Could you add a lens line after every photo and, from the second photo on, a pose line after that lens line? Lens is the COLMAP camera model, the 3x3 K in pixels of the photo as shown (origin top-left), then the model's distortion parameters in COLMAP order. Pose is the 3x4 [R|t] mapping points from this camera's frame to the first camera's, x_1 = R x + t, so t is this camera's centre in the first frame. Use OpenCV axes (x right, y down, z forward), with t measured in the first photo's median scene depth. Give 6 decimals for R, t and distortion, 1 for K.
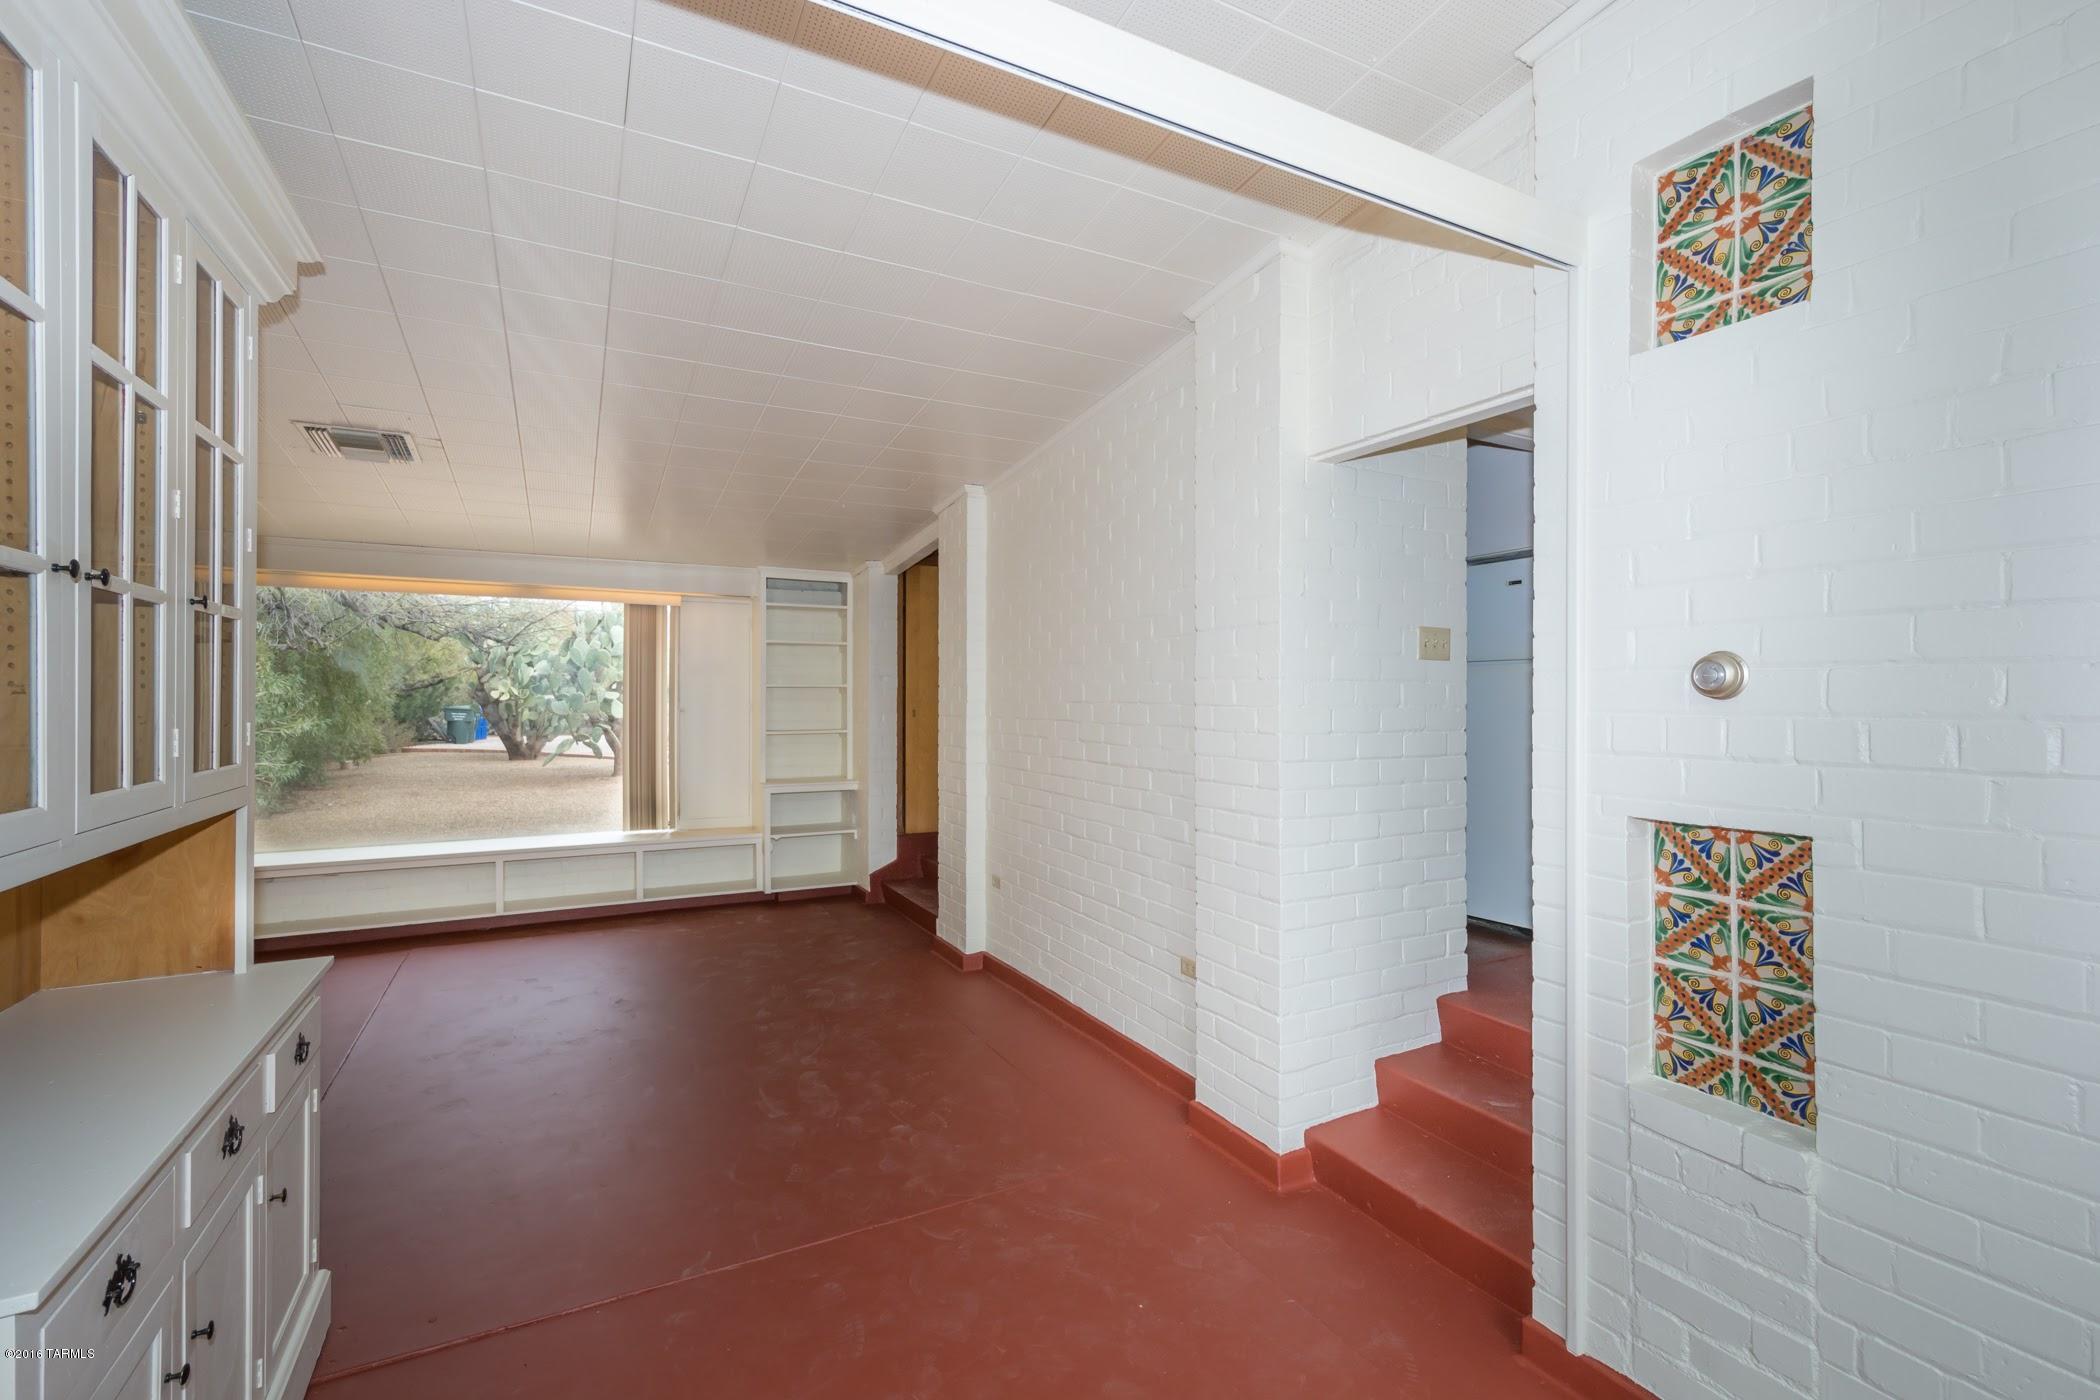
lens RADIAL K [[914.0, 0, 1060.2], [0, 914.0, 699.9], [0, 0, 1]] dist [0.013371, -0.006385]
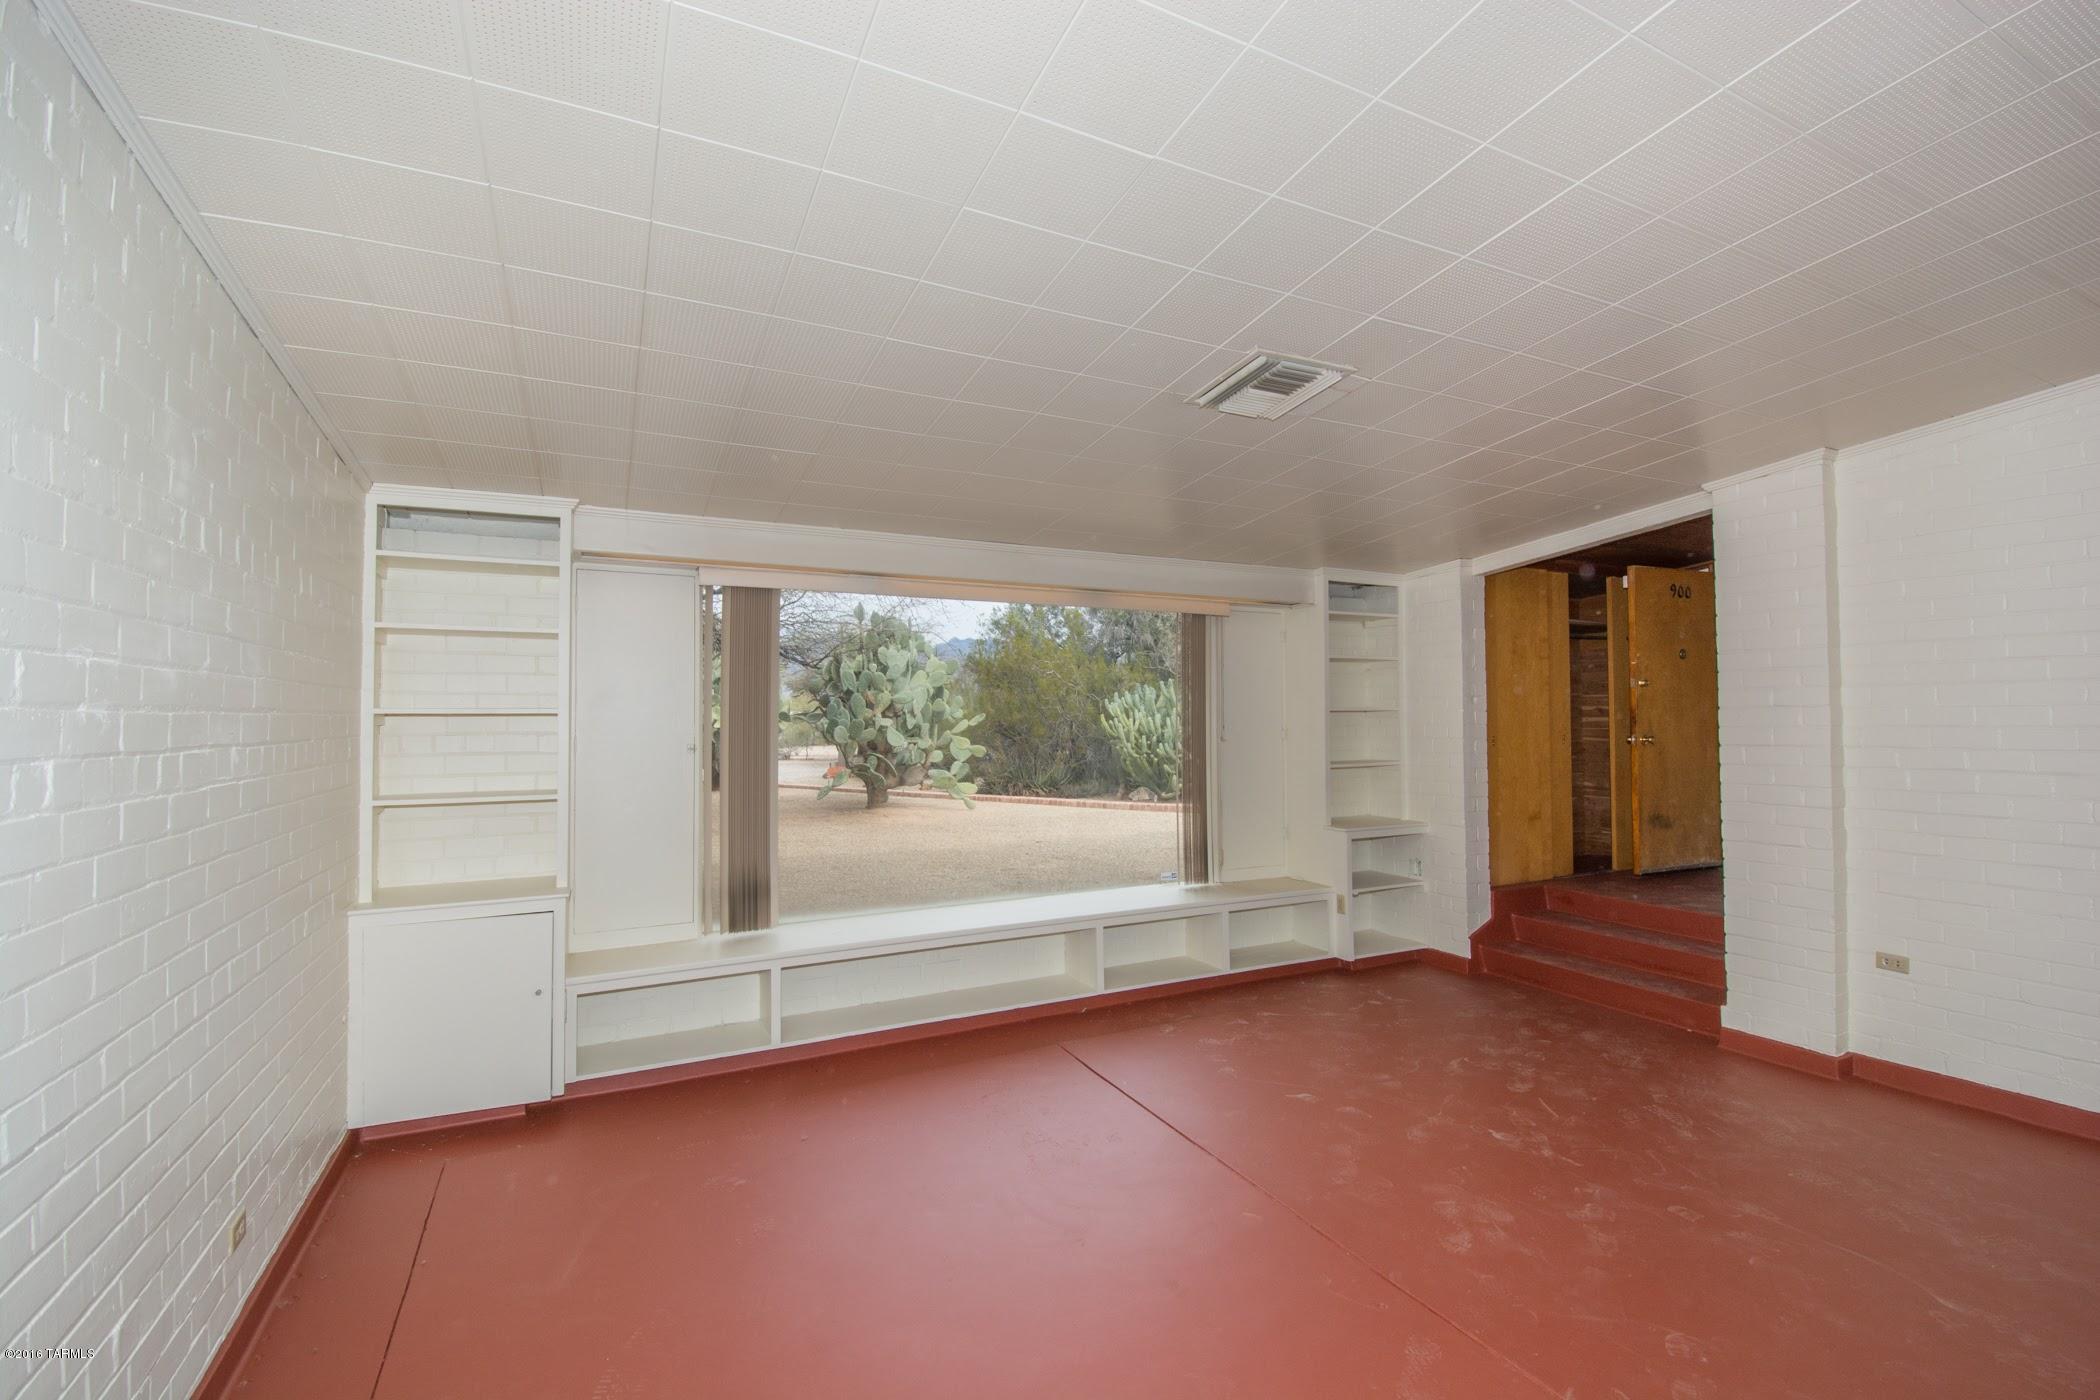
lens RADIAL K [[908.8, 0, 1056.8], [0, 908.8, 700.6], [0, 0, 1]] dist [0.014394, -0.023385]
pose [[0.999492, -0.009682, -0.030360, -1.883612], [0.008942, 0.999662, -0.024419, -0.017405], [0.030586, 0.024136, 0.999241, 0.564465]]
